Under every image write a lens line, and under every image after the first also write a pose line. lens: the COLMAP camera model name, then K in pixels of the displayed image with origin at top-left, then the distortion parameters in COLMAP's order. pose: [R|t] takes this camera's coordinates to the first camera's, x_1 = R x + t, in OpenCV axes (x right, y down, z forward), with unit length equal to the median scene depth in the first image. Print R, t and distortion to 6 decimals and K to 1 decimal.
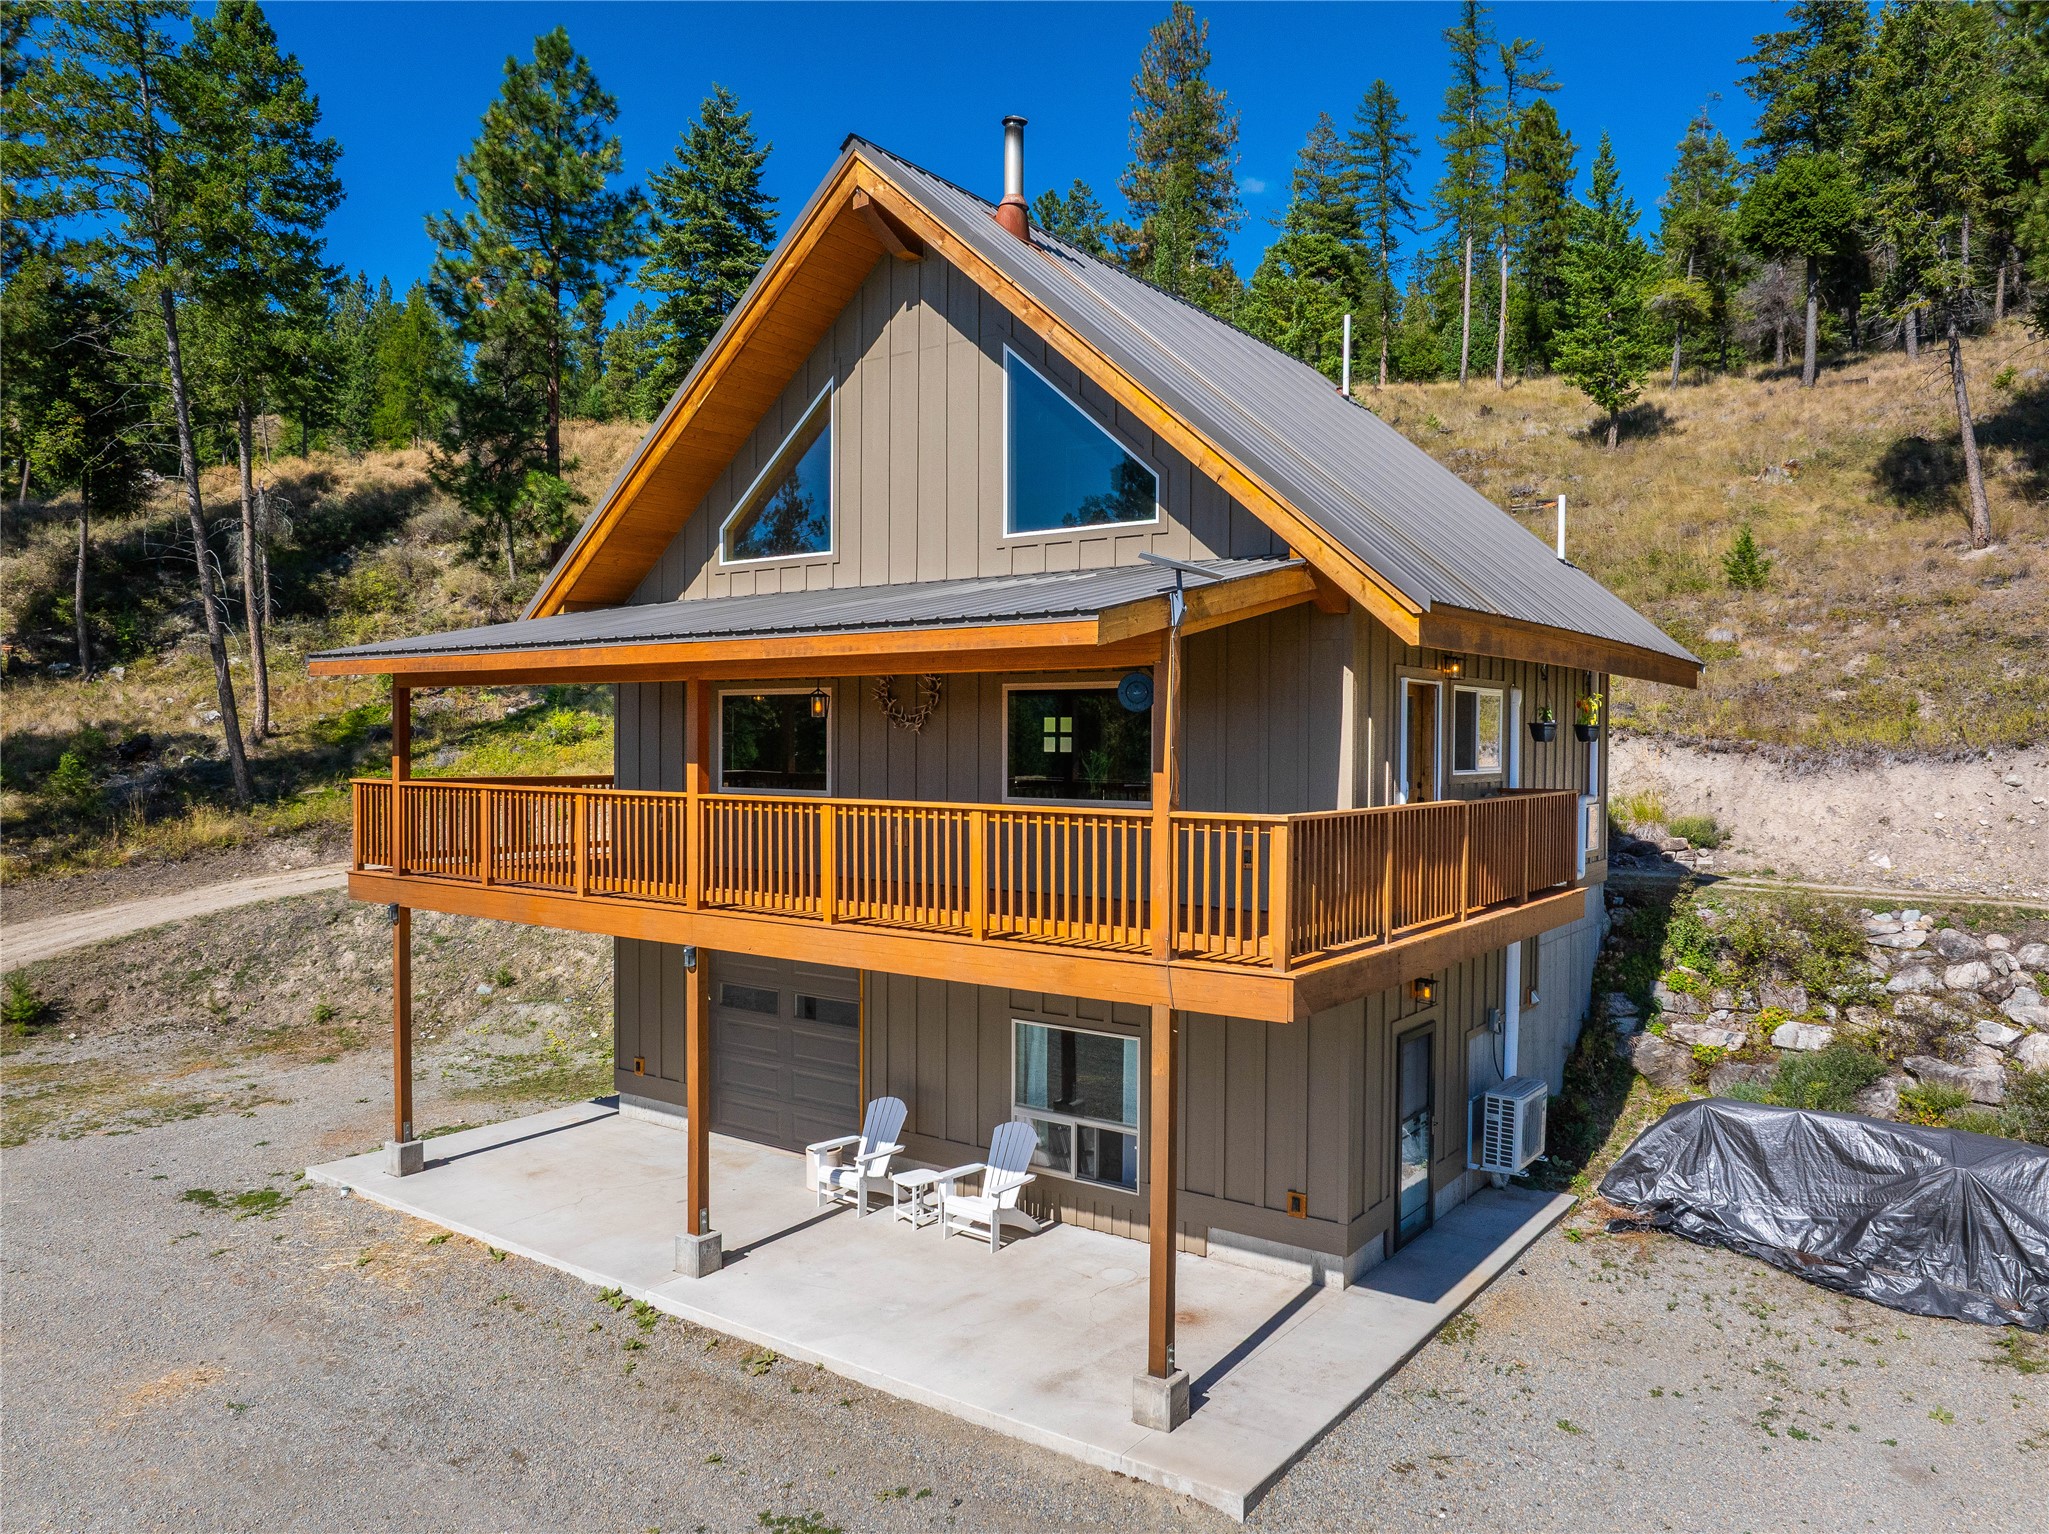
lens RADIAL K [[1444.4, 0, 1029.4], [0, 1444.4, 762.1], [0, 0, 1]] dist [-0.053433, 0.021902]
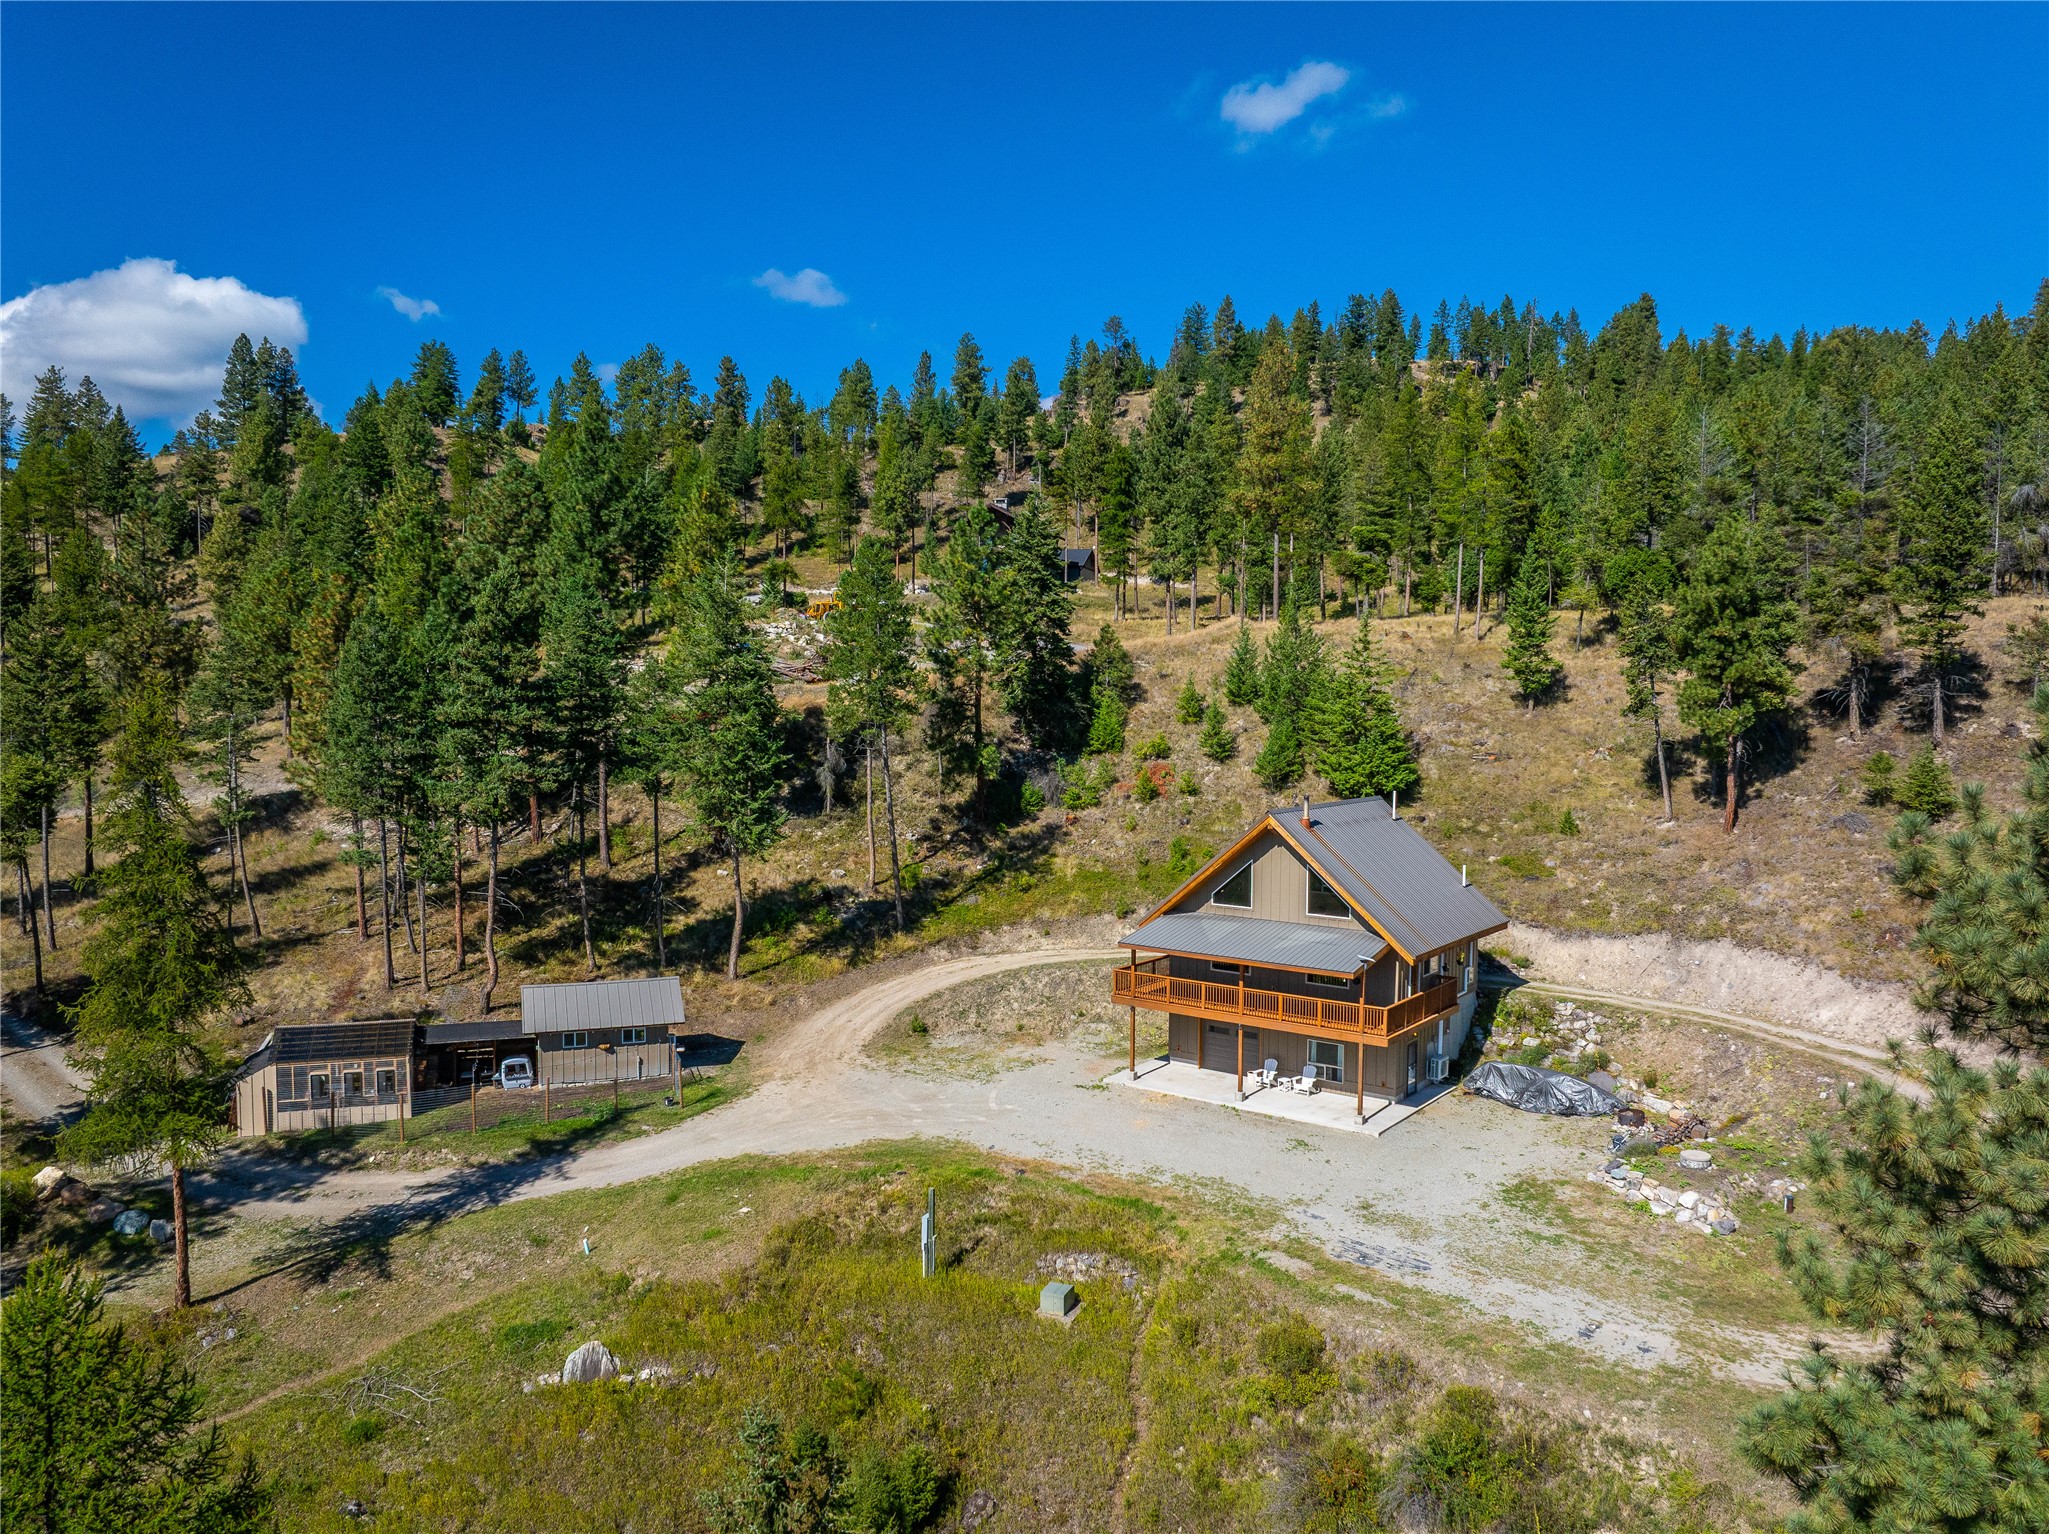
lens RADIAL K [[1435.6, 0, 1027.8], [0, 1435.6, 758.8], [0, 0, 1]] dist [-0.010698, -0.074754]
pose [[0.999873, 0.002116, -0.015814, -0.684080], [-0.001614, 0.999497, 0.031672, -0.674301], [0.015873, -0.031642, 0.999373, -2.752056]]
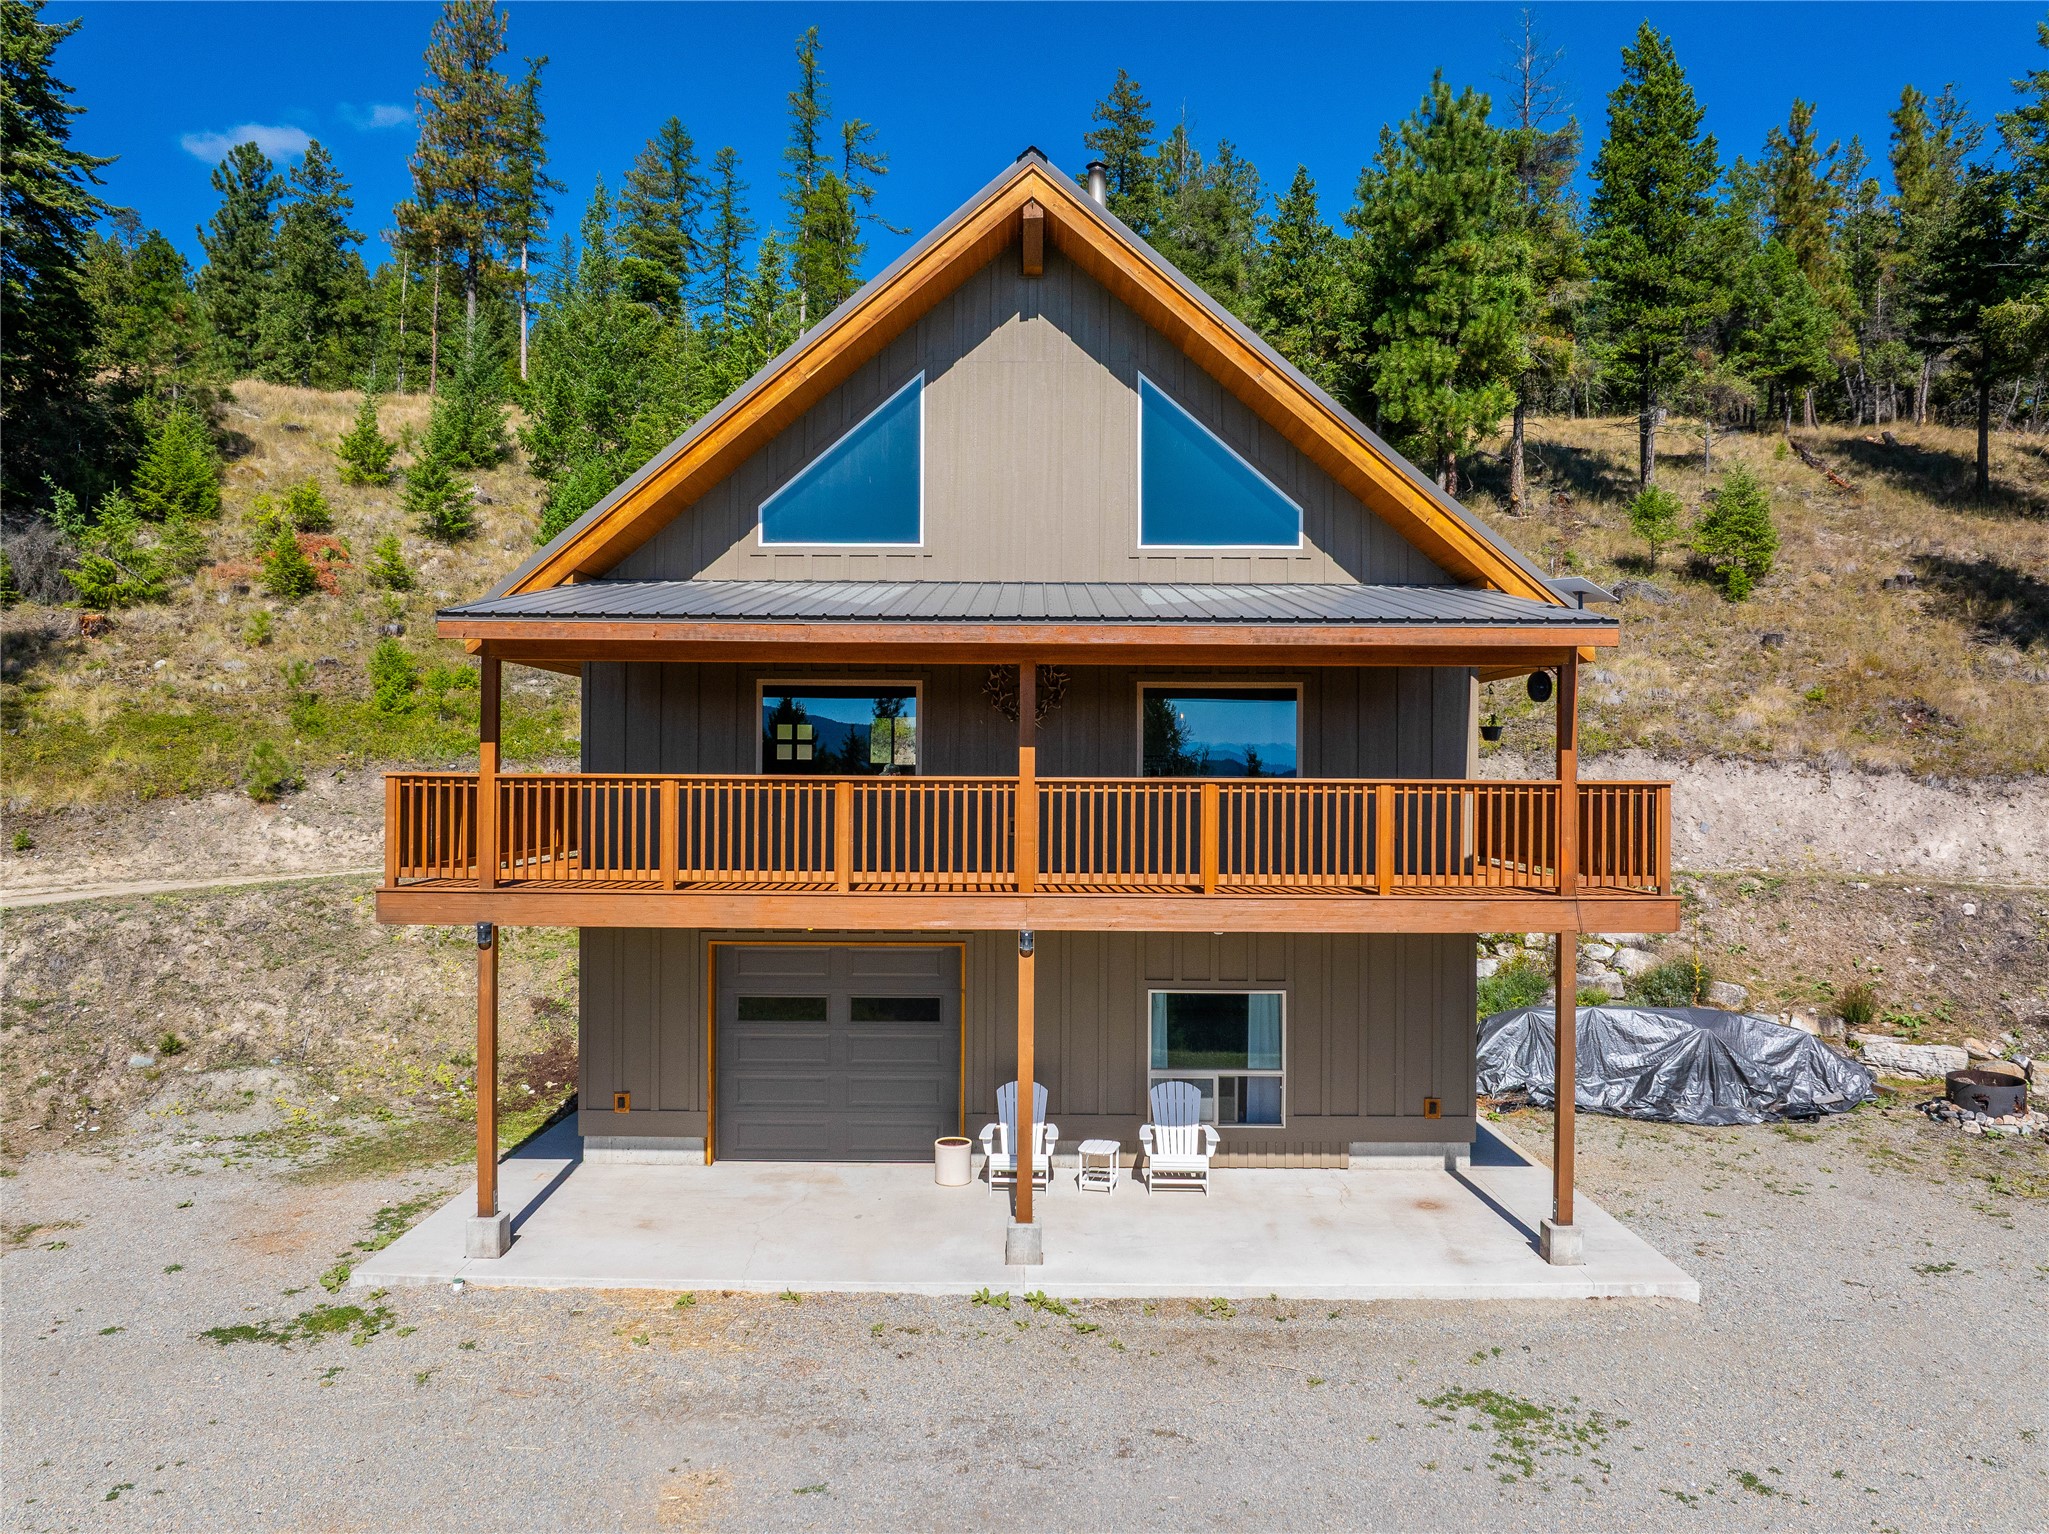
lens RADIAL K [[1444.4, 0, 1029.4], [0, 1444.4, 762.1], [0, 0, 1]] dist [-0.053433, 0.021902]
pose [[0.813372, 0.006579, 0.581707, -0.701549], [0.007069, 0.999750, -0.021191, 0.028074], [-0.581701, 0.021348, 0.813123, 0.160215]]
